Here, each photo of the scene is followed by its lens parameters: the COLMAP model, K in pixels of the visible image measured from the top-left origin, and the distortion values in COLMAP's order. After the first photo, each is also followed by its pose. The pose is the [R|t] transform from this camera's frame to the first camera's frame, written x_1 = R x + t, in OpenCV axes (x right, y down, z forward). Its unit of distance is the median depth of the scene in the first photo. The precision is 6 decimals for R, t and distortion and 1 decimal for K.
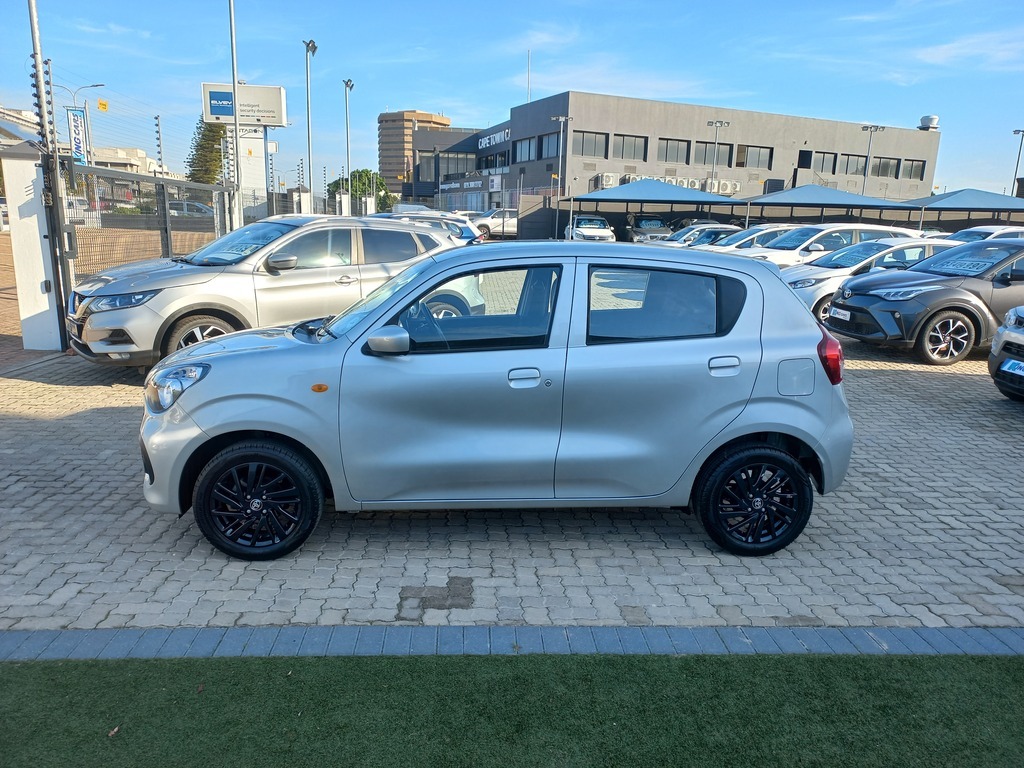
lens RADIAL K [[742.4, 0, 512.0], [0, 742.4, 384.0], [0, 0, 1]] dist [0.033988, 0.002964]
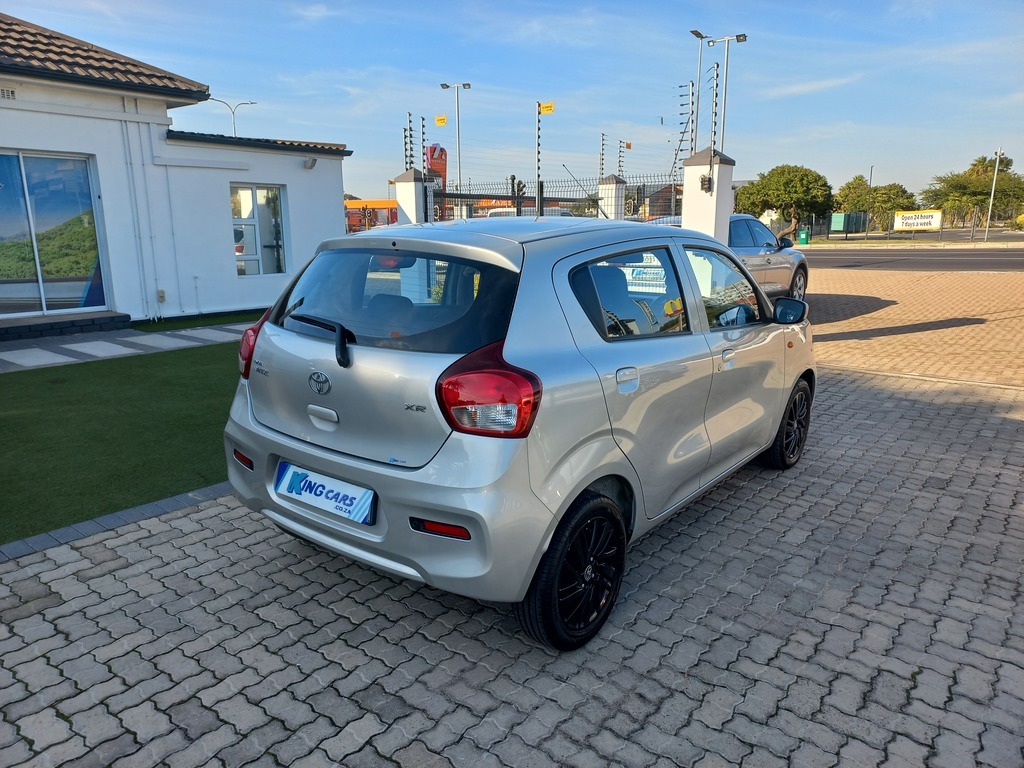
lens RADIAL K [[734.2, 0, 507.5], [0, 734.2, 382.7], [0, 0, 1]] dist [0.027964, 0.003114]
pose [[-0.677685, 0.133060, -0.723214, 0.693927], [-0.167097, 0.929900, 0.327664, -0.264444], [0.716116, 0.342900, -0.607945, 1.428973]]
